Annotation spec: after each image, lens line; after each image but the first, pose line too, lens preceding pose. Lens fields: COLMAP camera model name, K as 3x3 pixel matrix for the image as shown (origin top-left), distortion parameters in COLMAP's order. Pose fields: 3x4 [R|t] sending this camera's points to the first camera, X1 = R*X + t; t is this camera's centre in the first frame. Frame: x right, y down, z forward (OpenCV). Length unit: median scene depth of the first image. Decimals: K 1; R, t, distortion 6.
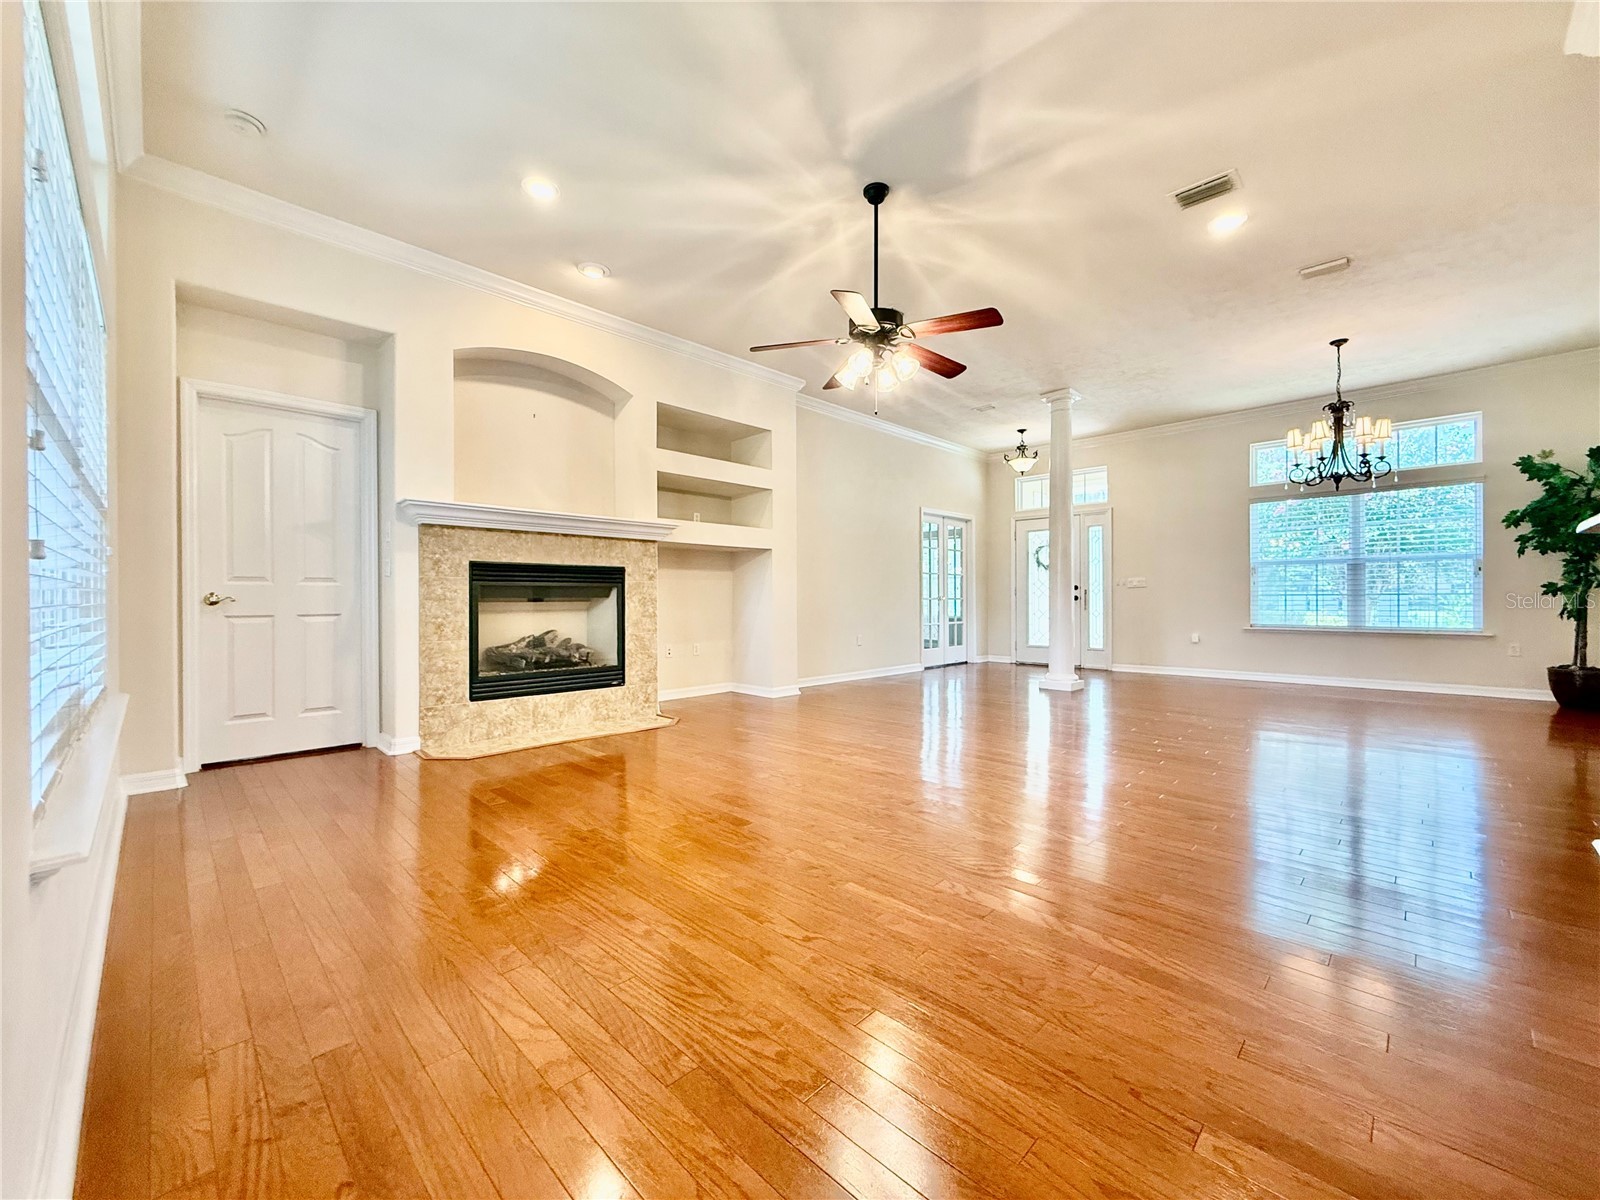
lens RADIAL K [[626.3, 0, 800.0], [0, 626.3, 600.0], [0, 0, 1]] dist [0.002003, 0.000084]
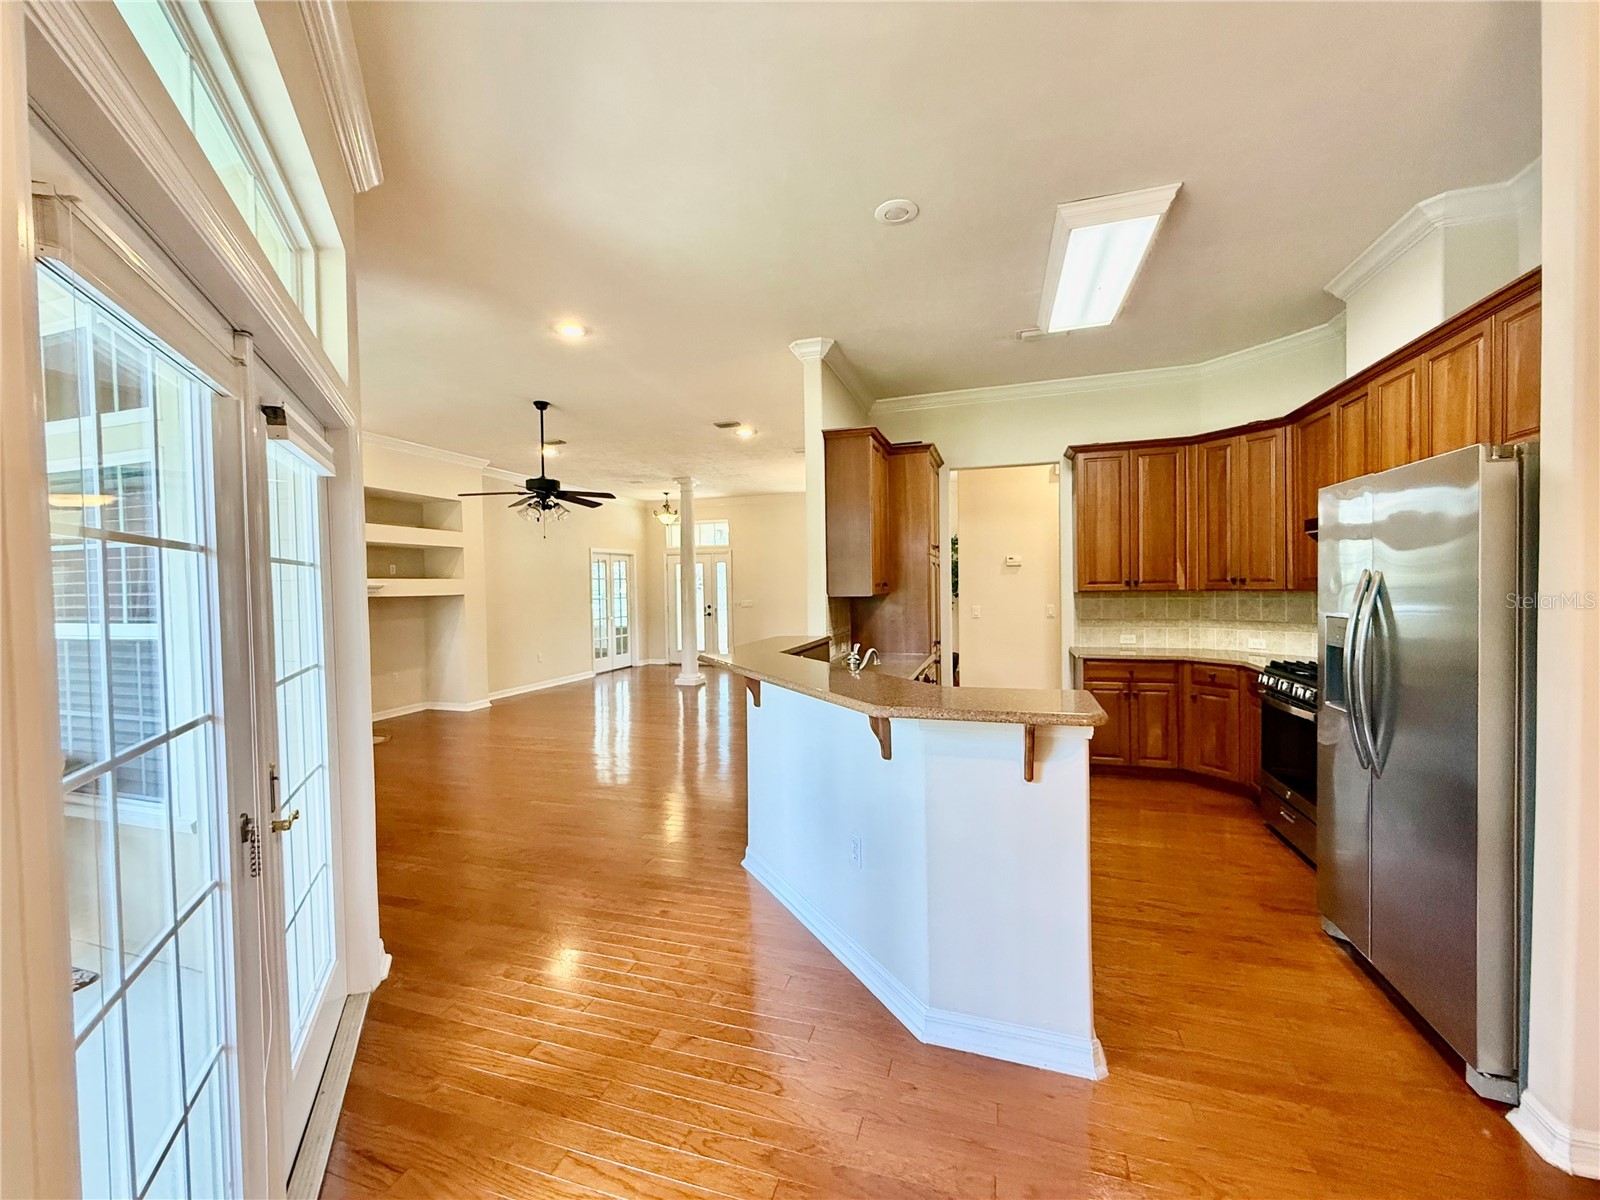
lens RADIAL K [[626.3, 0, 800.0], [0, 626.3, 600.0], [0, 0, 1]] dist [0.002003, 0.000084]
pose [[0.885342, -0.022915, 0.464374, -0.020722], [0.014206, 0.999652, 0.022244, -0.062599], [-0.464722, -0.013097, 0.885360, -0.306824]]
